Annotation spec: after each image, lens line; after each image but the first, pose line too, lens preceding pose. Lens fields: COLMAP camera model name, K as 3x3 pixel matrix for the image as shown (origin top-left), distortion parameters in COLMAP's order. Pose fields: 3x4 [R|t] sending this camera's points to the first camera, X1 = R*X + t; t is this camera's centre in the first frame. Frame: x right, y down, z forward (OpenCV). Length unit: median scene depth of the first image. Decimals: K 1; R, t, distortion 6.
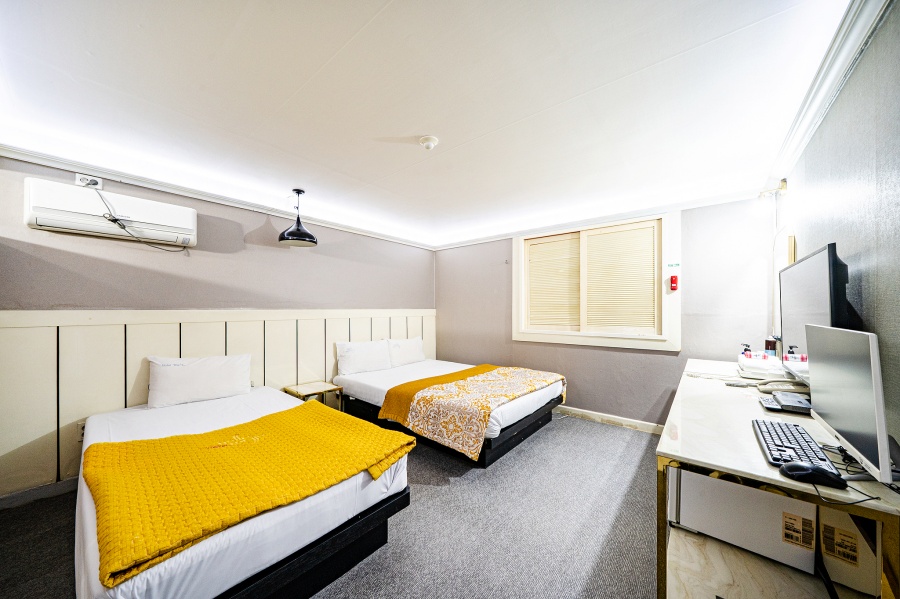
lens RADIAL K [[309.4, 0, 450.0], [0, 309.4, 299.5], [0, 0, 1]] dist [-0.001128, -0.000031]
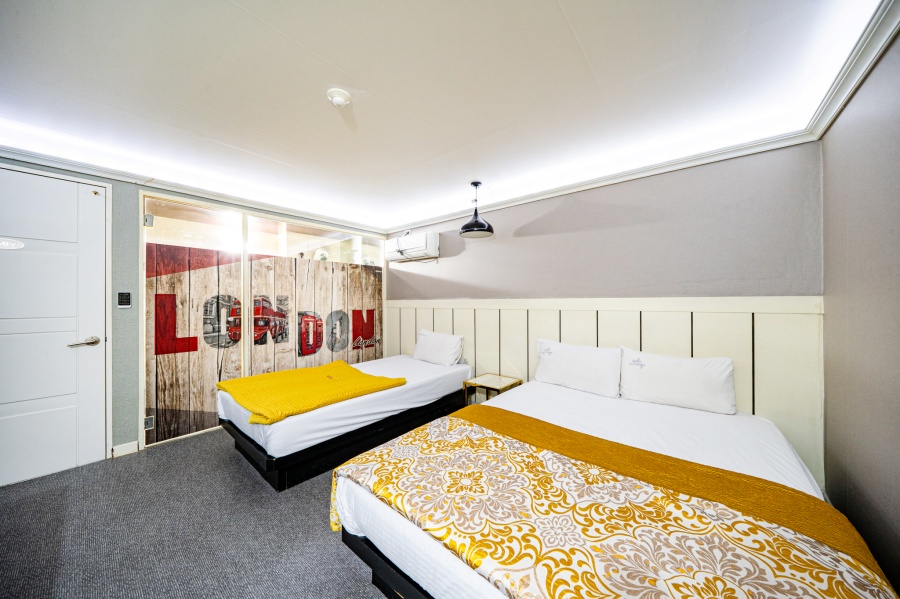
lens RADIAL K [[309.4, 0, 450.0], [0, 309.4, 299.5], [0, 0, 1]] dist [-0.001128, -0.000031]
pose [[-0.007271, -0.003183, -0.999969, 0.540112], [0.031391, 0.999501, -0.003410, 0.034675], [0.999481, -0.031414, -0.007167, 0.901070]]
